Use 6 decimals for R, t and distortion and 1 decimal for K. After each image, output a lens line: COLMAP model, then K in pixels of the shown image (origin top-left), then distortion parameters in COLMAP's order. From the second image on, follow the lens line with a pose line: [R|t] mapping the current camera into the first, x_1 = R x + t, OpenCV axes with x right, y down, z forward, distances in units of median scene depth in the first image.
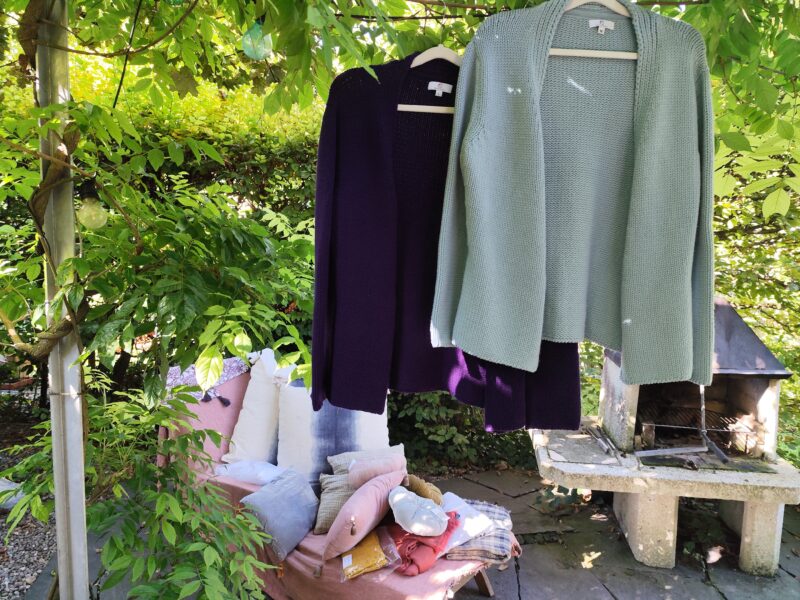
lens RADIAL K [[532.0, 0, 412.0], [0, 532.0, 300.5], [0, 0, 1]] dist [0.014365, -0.035449]
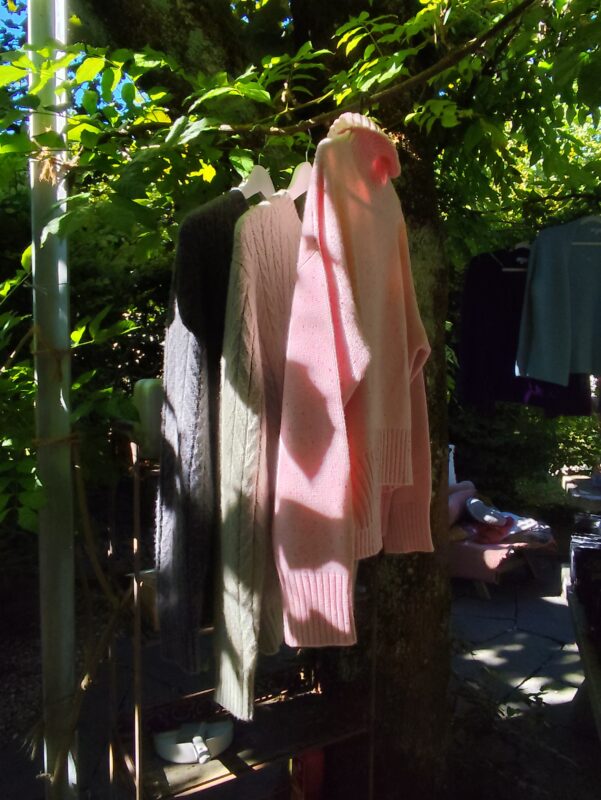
lens RADIAL K [[584.4, 0, 301.5], [0, 584.4, 402.5], [0, 0, 1]] dist [-0.005685, -0.003253]
pose [[0.979953, -0.000493, -0.199230, -0.191827], [-0.005586, 0.999536, -0.029948, 0.147768], [0.199152, 0.030461, 0.979495, -0.836940]]
